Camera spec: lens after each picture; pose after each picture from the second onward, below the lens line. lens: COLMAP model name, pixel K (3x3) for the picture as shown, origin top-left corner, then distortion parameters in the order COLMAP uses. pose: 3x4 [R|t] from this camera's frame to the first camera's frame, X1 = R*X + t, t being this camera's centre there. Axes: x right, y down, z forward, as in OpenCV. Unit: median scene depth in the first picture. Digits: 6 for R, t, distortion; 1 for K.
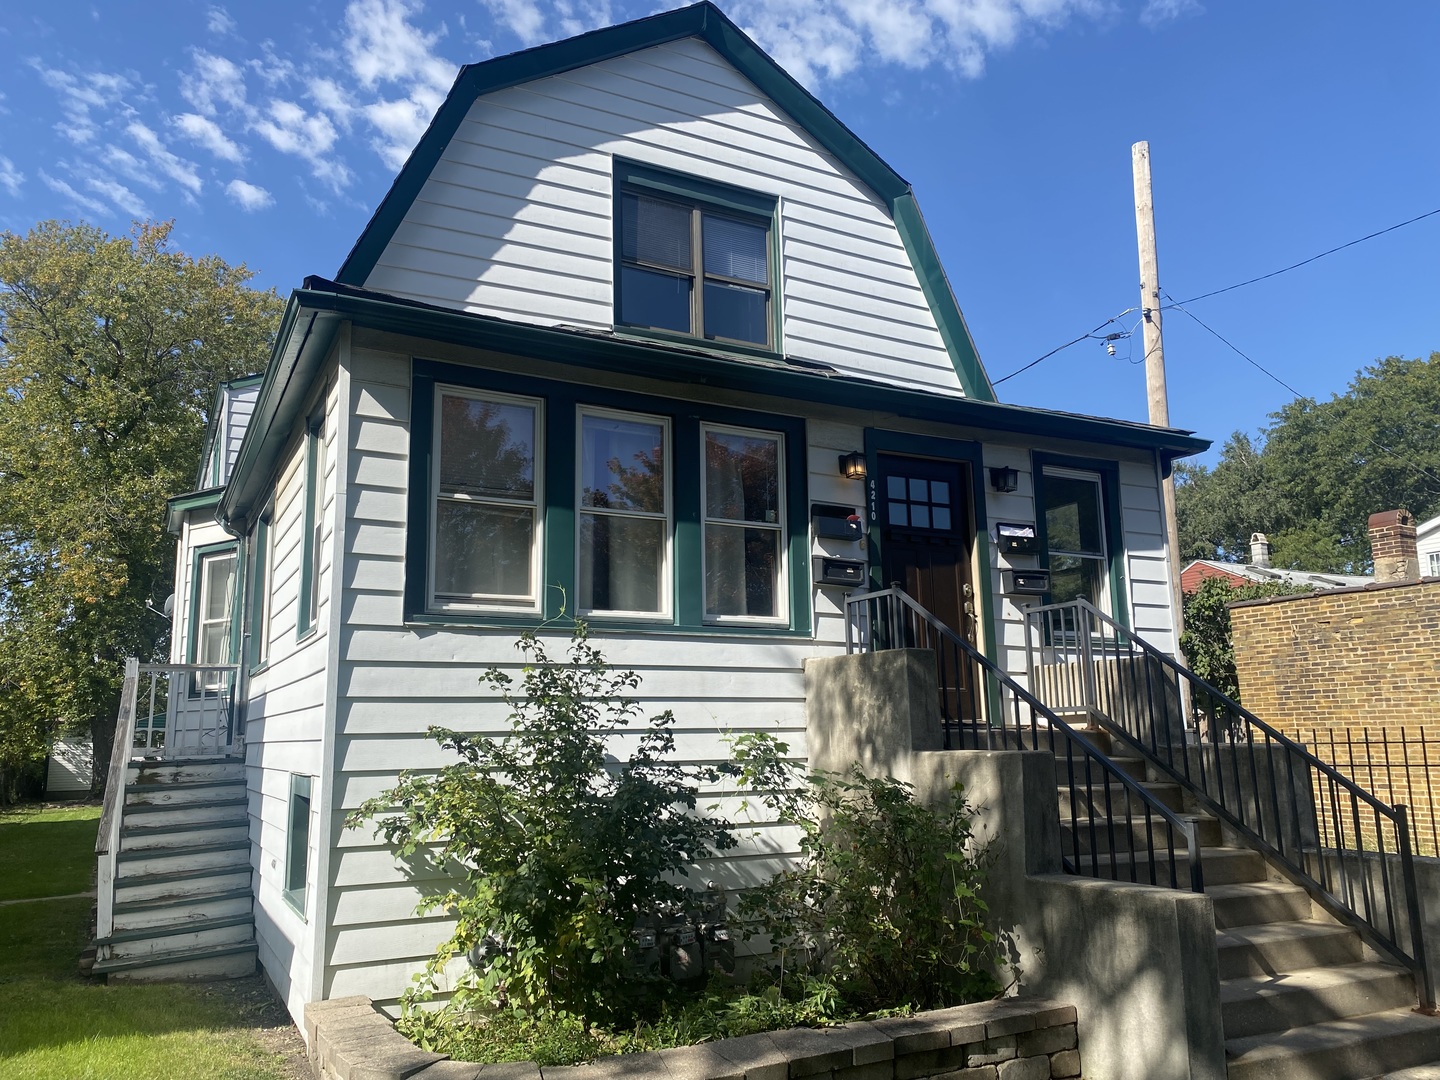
lens RADIAL K [[1097.1, 0, 722.2], [0, 1097.1, 528.6], [0, 0, 1]] dist [0.037981, -0.005462]
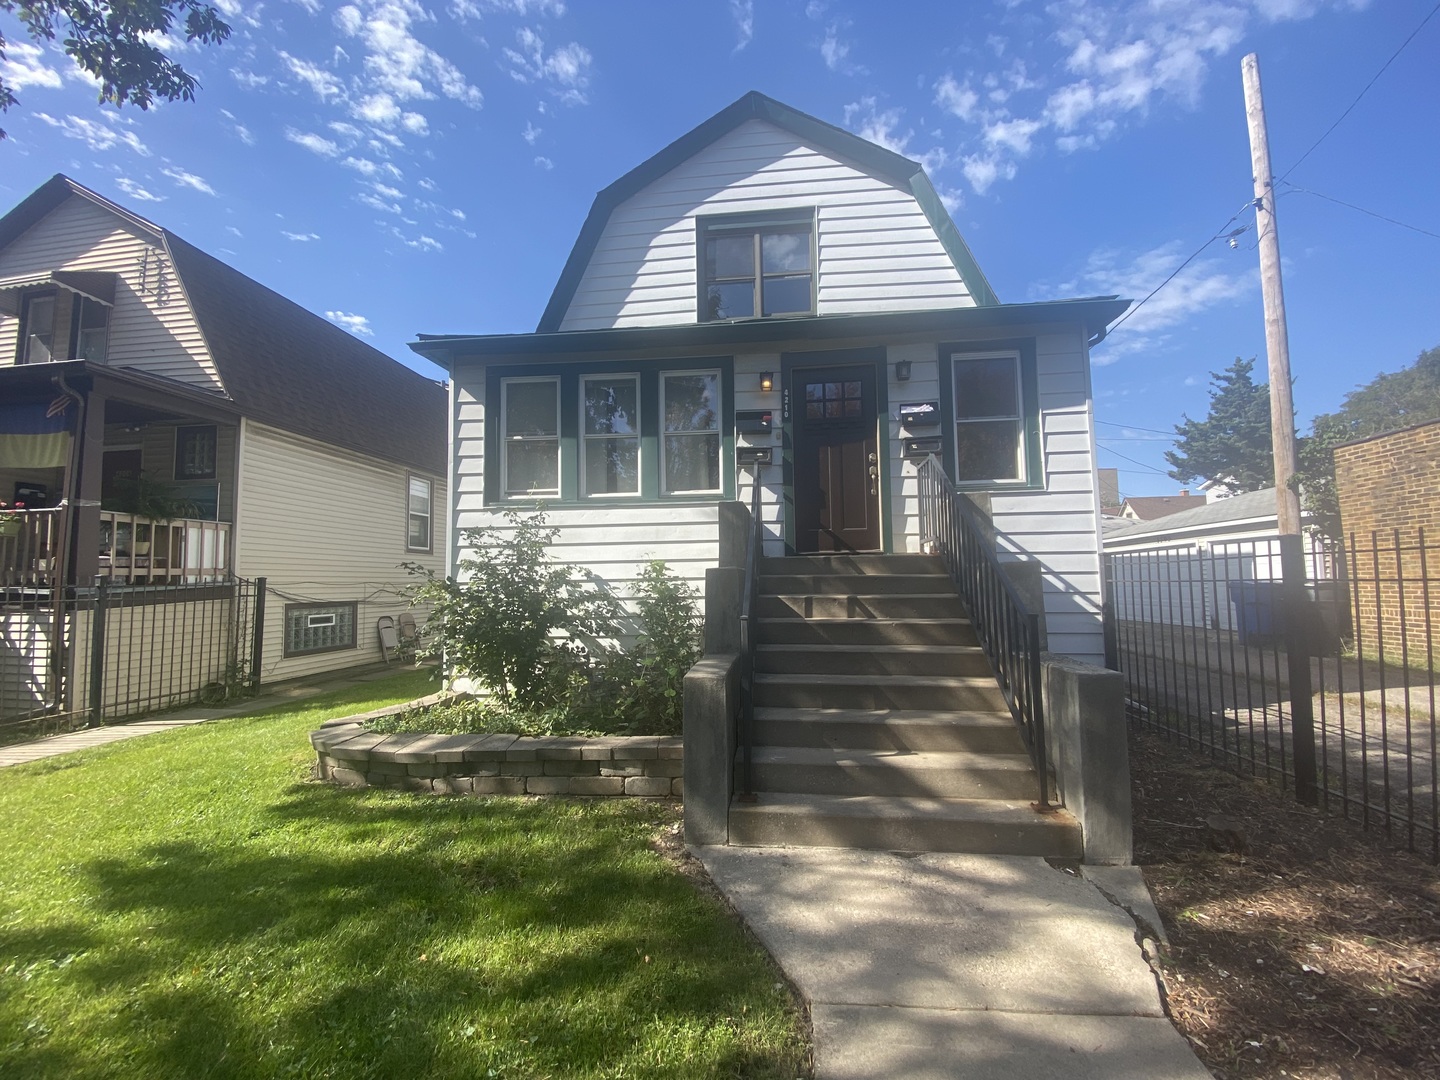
lens RADIAL K [[588.8, 0, 726.0], [0, 588.8, 535.0], [0, 0, 1]] dist [0.000424, -0.010970]
pose [[0.829847, -0.041294, -0.556461, 0.411307], [0.110124, 0.989764, 0.090778, 0.055947], [0.547016, -0.136612, 0.825900, 0.241824]]
